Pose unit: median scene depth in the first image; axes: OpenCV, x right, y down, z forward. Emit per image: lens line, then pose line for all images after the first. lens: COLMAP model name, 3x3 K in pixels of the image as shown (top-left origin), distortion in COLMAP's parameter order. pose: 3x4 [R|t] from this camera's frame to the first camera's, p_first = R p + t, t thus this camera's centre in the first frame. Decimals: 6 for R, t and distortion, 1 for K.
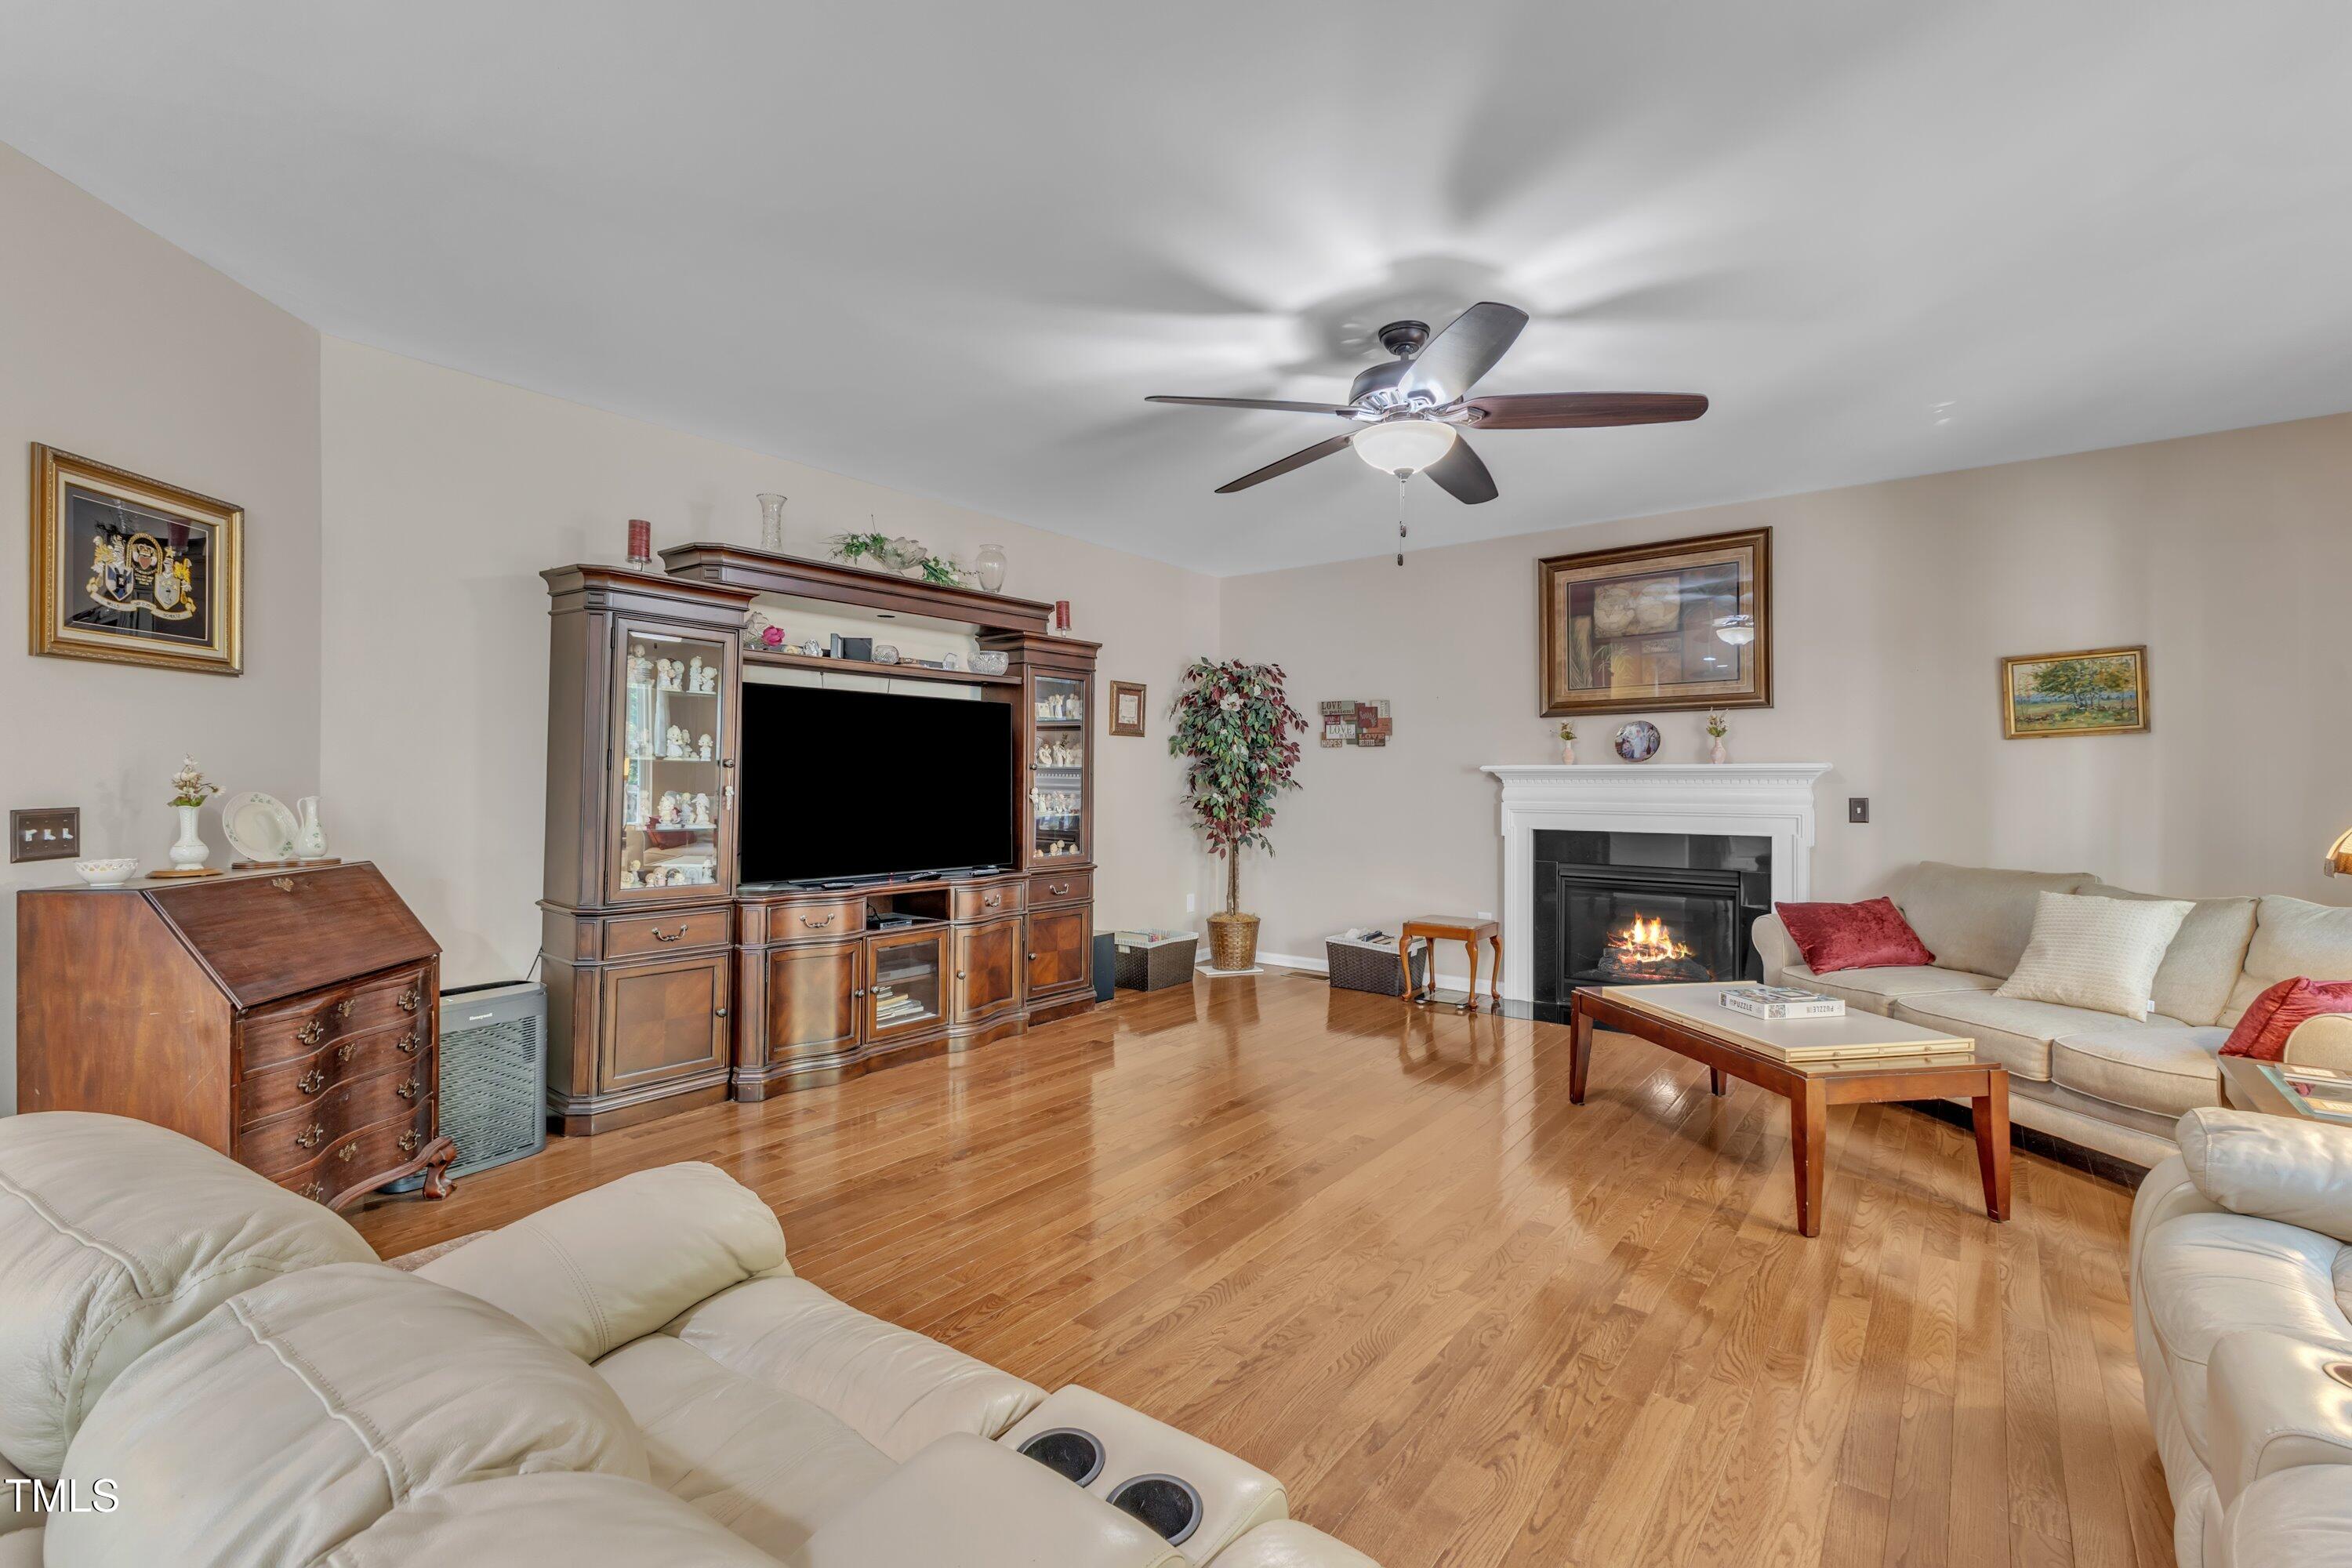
lens RADIAL K [[1031.2, 0, 1177.6], [0, 1031.2, 768.5], [0, 0, 1]] dist [0.009789, -0.002778]
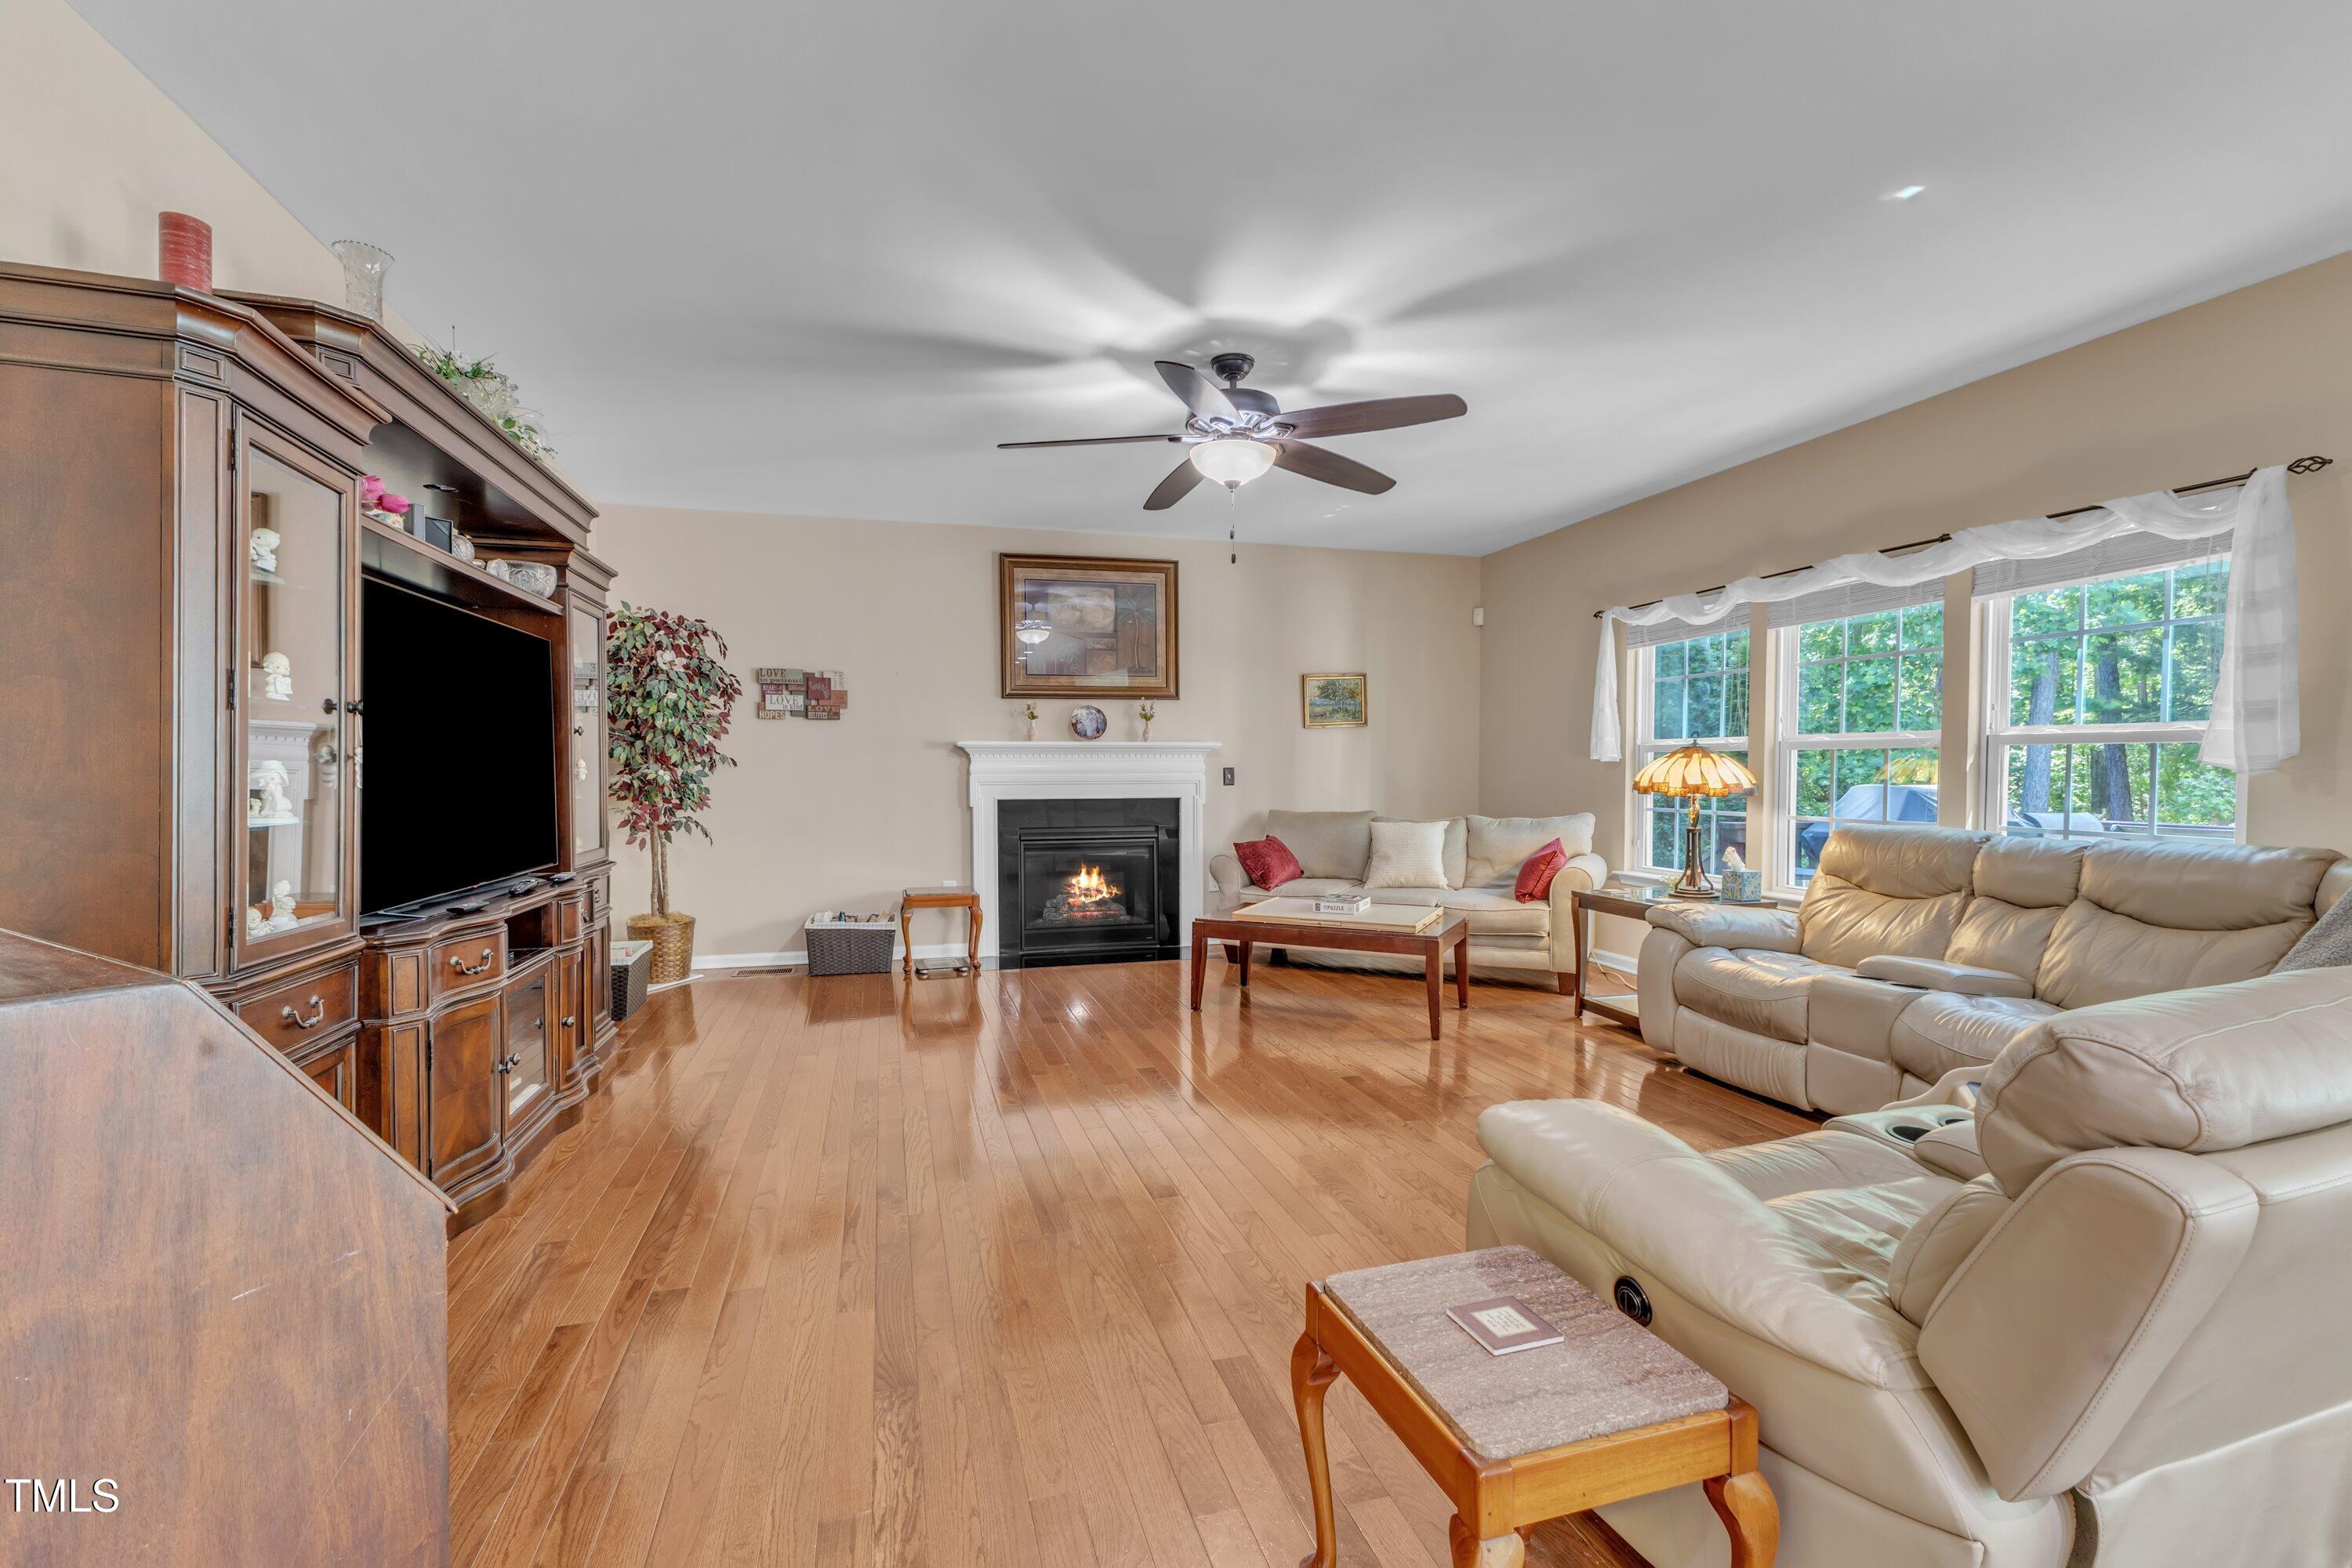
lens RADIAL K [[1031.2, 0, 1180.8], [0, 1031.2, 790.9], [0, 0, 1]] dist [0.009789, -0.002778]
pose [[0.588149, -0.022379, 0.808443, -0.435215], [-0.005240, 0.999491, 0.031479, 0.014092], [-0.808736, -0.022751, 0.587732, 0.199745]]
